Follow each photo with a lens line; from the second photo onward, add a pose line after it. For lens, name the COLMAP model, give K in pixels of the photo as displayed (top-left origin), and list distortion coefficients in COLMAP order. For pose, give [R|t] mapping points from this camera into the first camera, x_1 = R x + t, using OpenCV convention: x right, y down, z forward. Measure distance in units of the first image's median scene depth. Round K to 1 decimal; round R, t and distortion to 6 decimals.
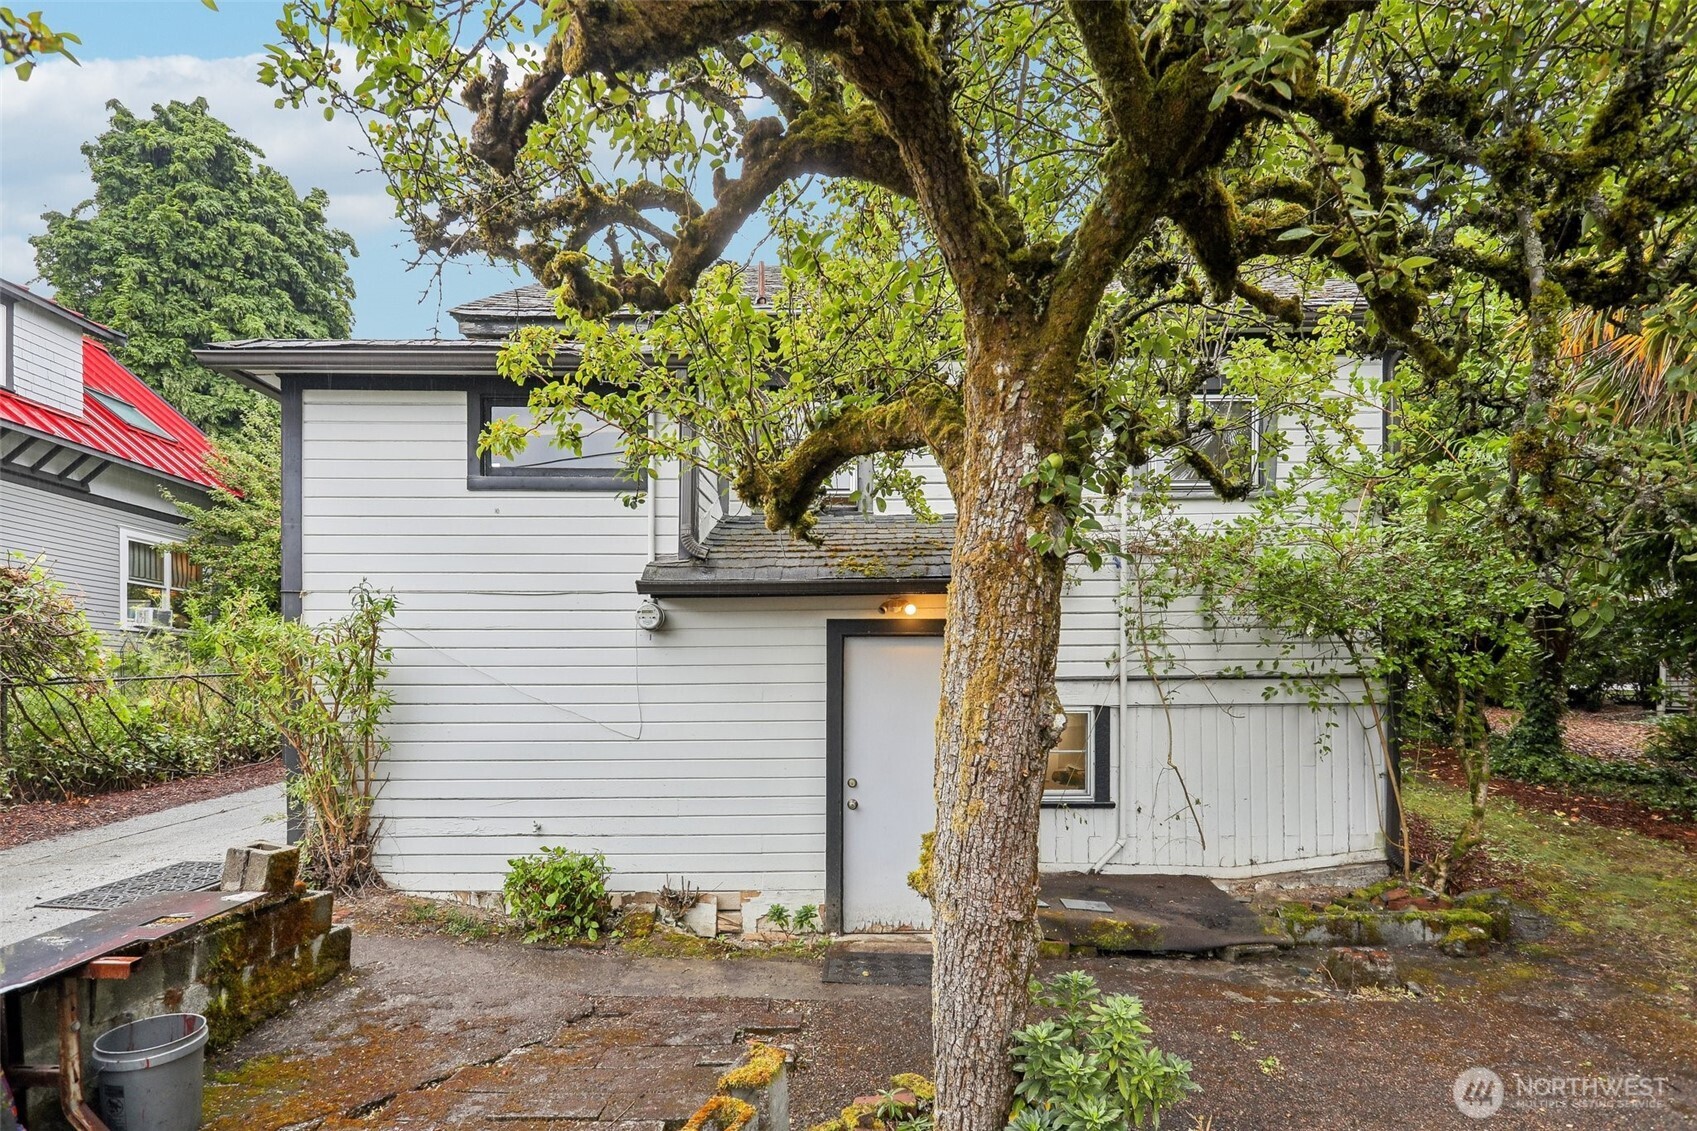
lens RADIAL K [[845.3, 0, 848.5], [0, 845.3, 565.5], [0, 0, 1]] dist [-0.001743, -0.000154]
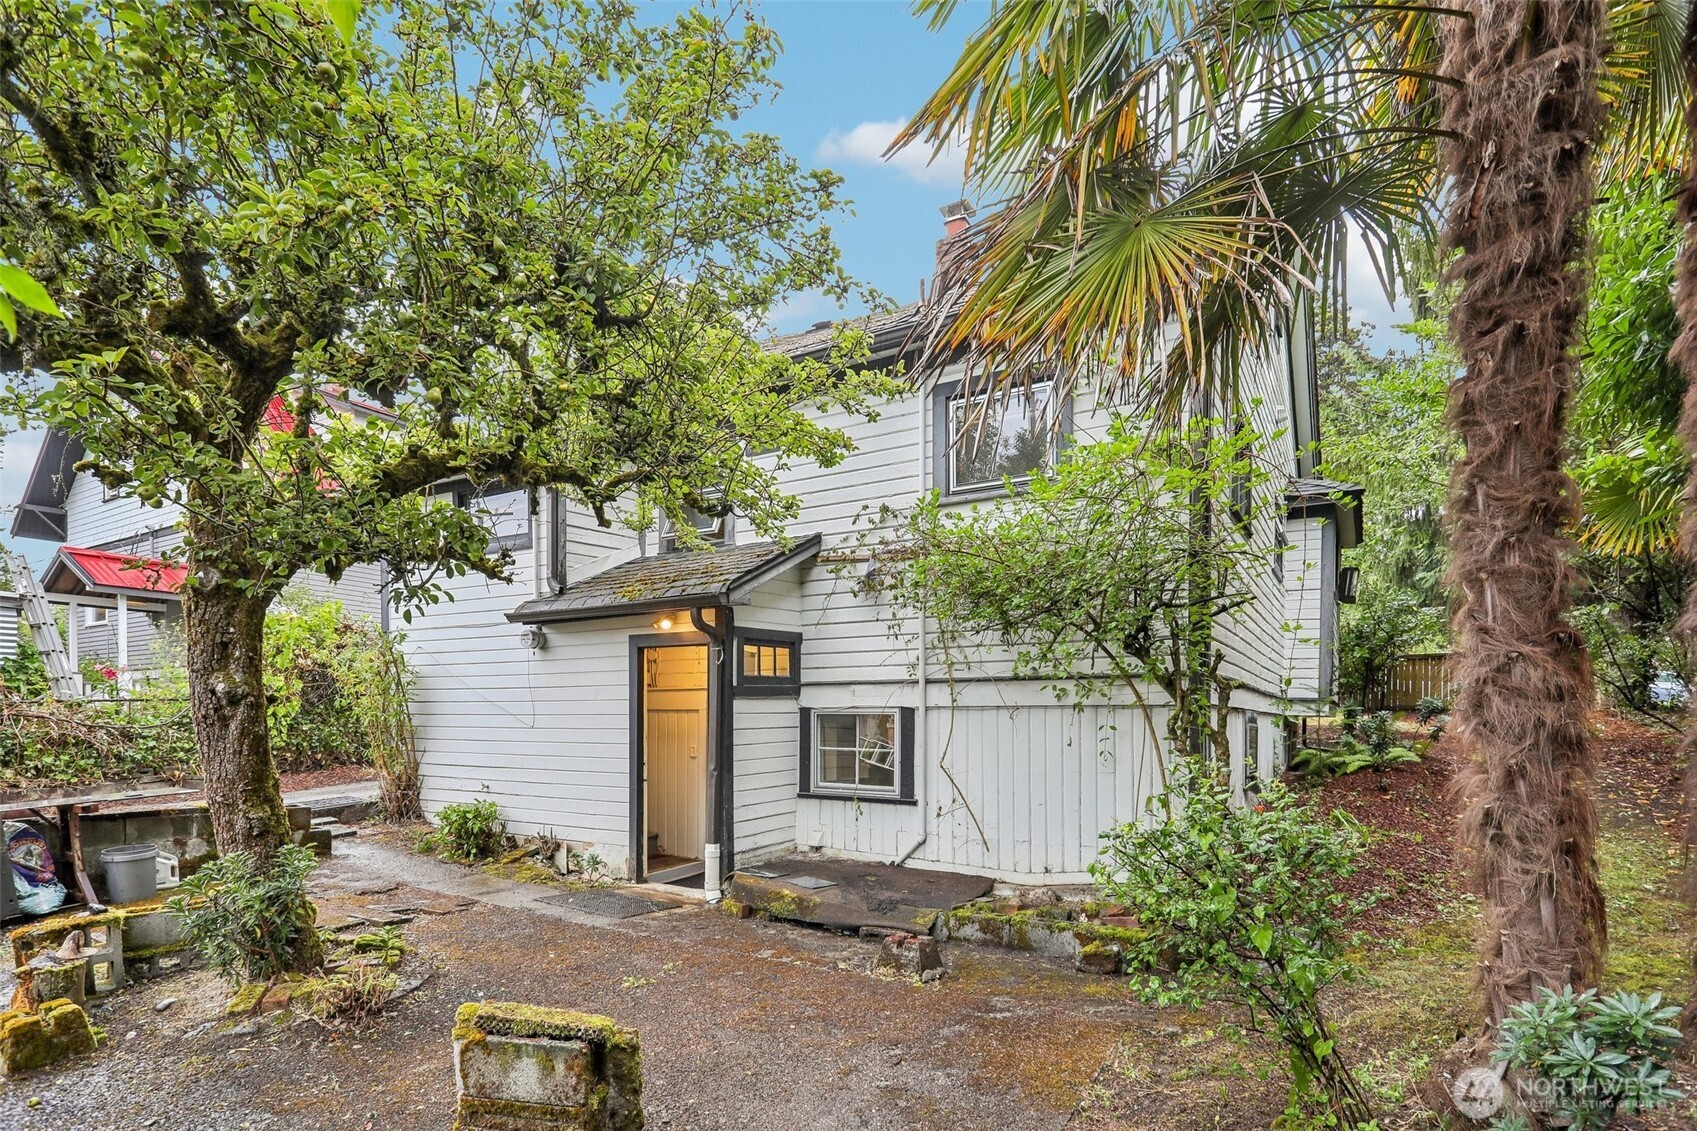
lens RADIAL K [[845.3, 0, 848.5], [0, 845.3, 565.5], [0, 0, 1]] dist [-0.001743, -0.000154]
pose [[0.857987, -0.083488, -0.506841, 0.814584], [0.064936, 0.996416, -0.054208, 0.043528], [0.509550, 0.013598, 0.860334, 0.054310]]
